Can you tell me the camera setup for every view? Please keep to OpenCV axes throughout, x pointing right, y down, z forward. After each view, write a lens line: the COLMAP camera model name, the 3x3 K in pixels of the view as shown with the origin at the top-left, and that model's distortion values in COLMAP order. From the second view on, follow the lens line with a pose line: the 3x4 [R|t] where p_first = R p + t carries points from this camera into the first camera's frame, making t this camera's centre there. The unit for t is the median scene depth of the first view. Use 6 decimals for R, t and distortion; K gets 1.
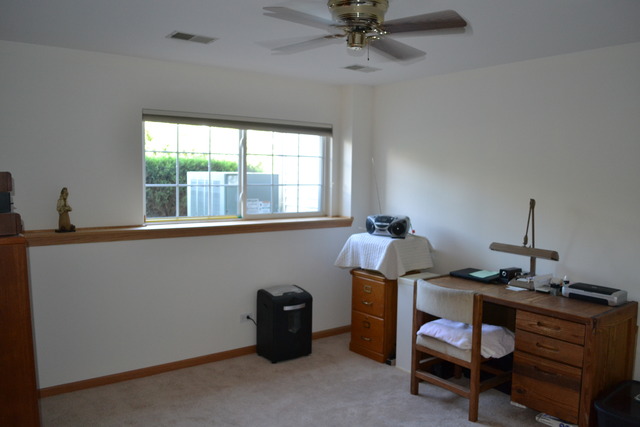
lens RADIAL K [[510.9, 0, 319.0], [0, 510.9, 210.9], [0, 0, 1]] dist [-0.081233, -0.001045]
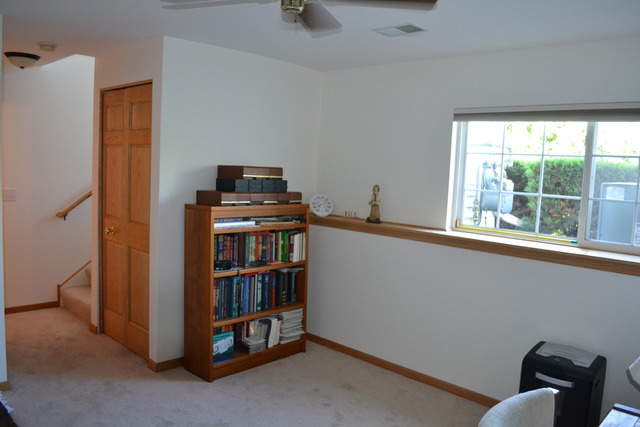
lens RADIAL K [[510.9, 0, 319.0], [0, 510.9, 216.7], [0, 0, 1]] dist [-0.081233, -0.001045]
pose [[0.125457, 0.091967, -0.987827, 0.582231], [-0.117521, 0.990061, 0.077249, -0.043764], [0.985114, 0.106399, 0.135018, 0.639557]]
